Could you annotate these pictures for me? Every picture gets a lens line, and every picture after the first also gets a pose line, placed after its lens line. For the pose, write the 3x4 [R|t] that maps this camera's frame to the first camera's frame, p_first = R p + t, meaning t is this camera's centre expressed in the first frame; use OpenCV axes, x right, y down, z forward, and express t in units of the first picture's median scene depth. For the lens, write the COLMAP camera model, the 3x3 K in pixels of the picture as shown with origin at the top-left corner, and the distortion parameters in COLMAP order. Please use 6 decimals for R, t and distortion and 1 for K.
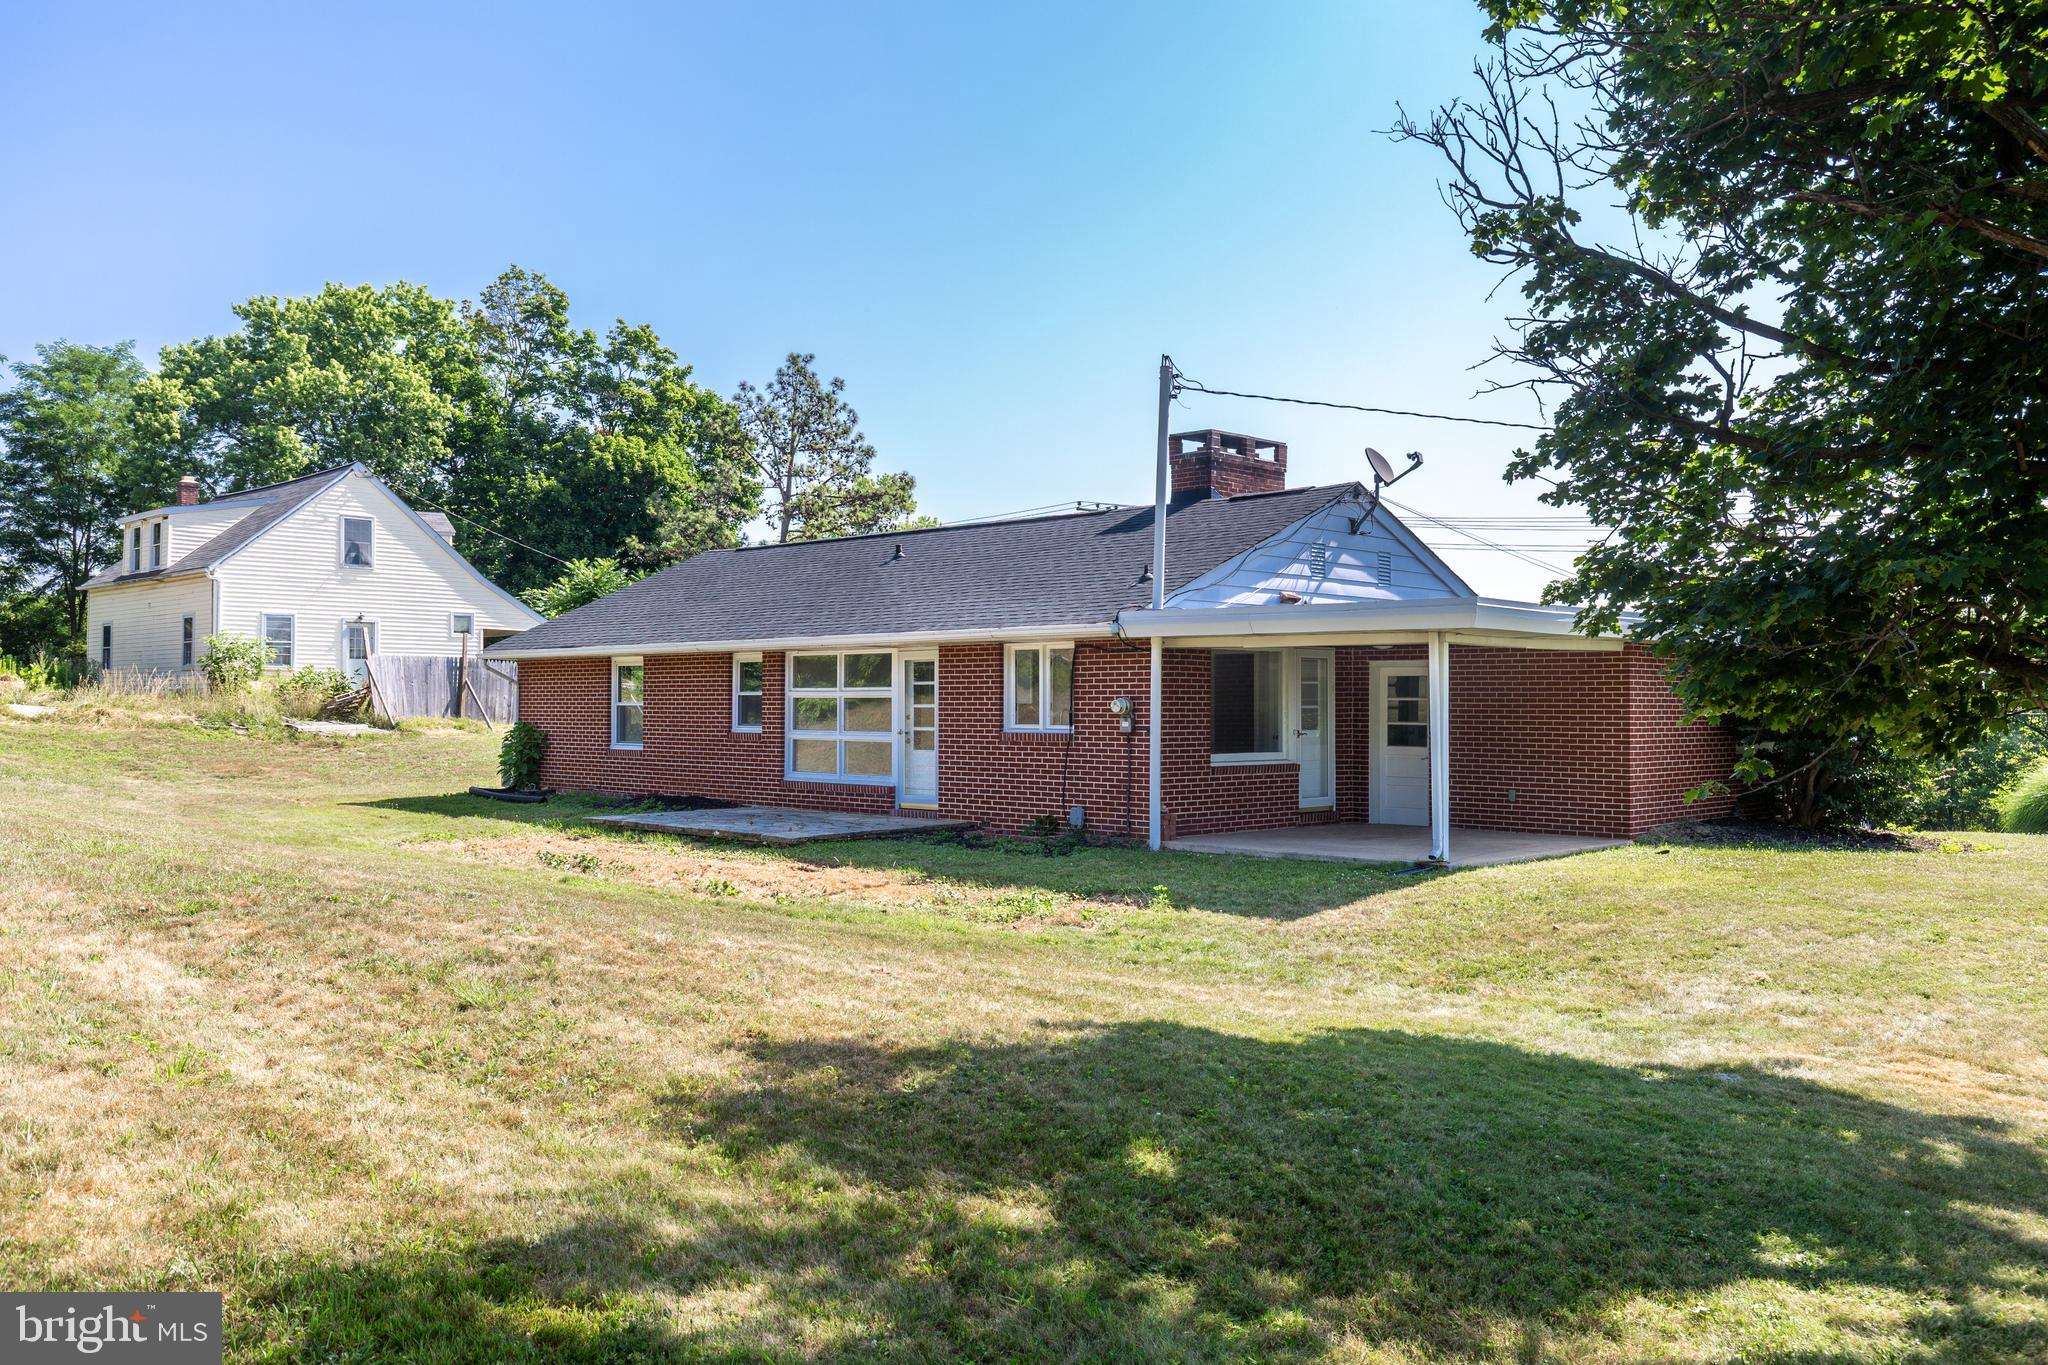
lens RADIAL K [[1609.2, 0, 1024.0], [0, 1609.2, 682.5], [0, 0, 1]] dist [0.002029, 0.000171]
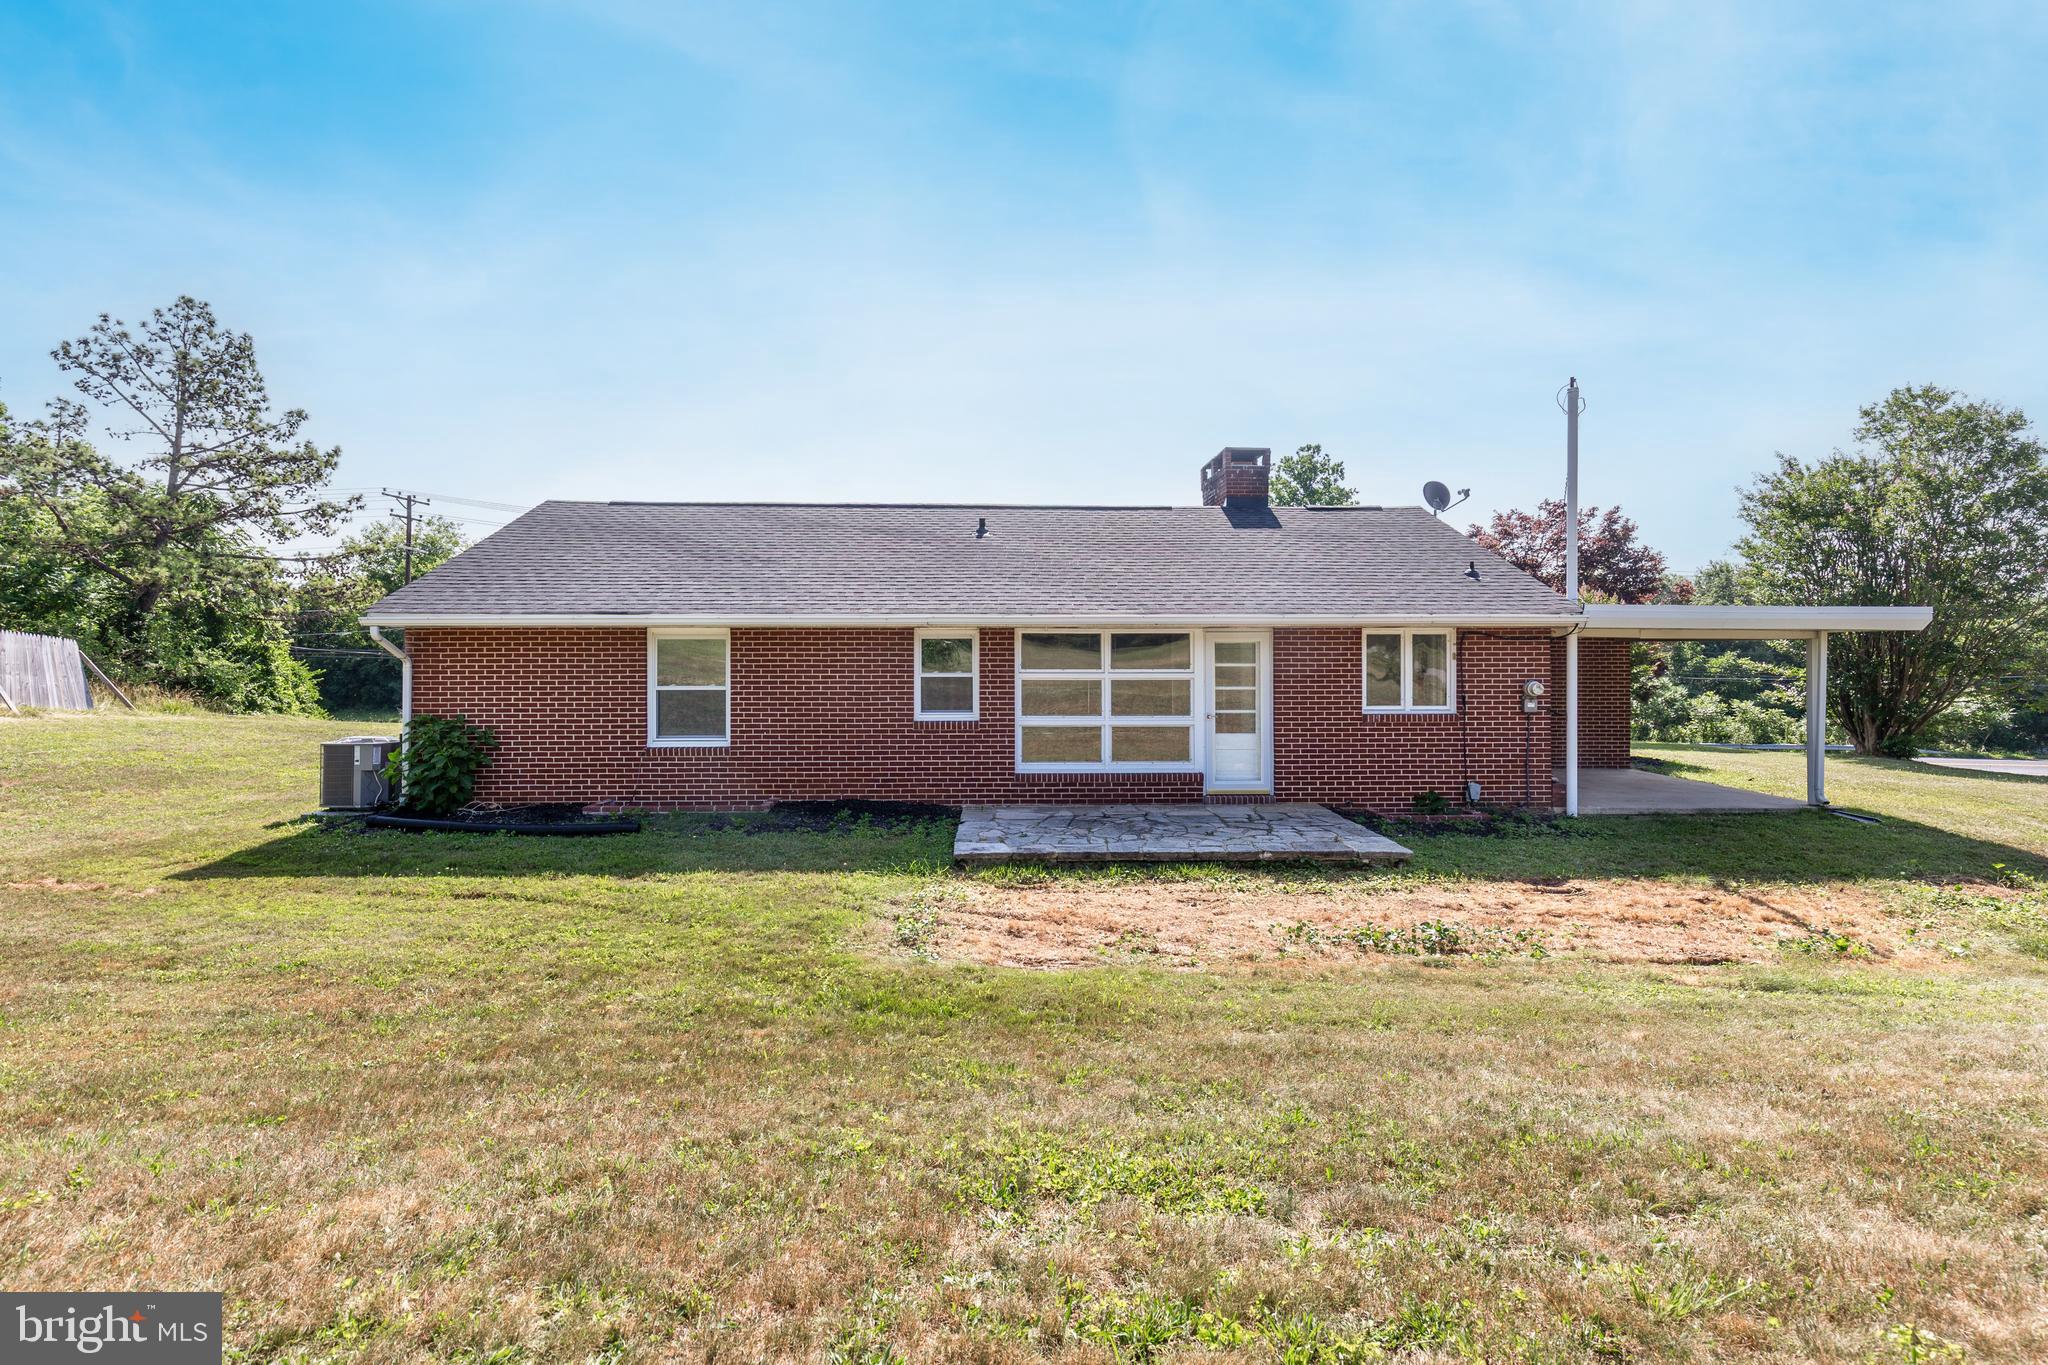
lens RADIAL K [[1046.3, 0, 1023.9], [0, 1046.3, 669.8], [0, 0, 1]] dist [0.001587, -0.000554]
pose [[0.714693, -0.006117, 0.699412, -0.575721], [-0.006616, 0.999858, 0.015505, -0.005707], [-0.699407, -0.015709, 0.714551, 0.606863]]
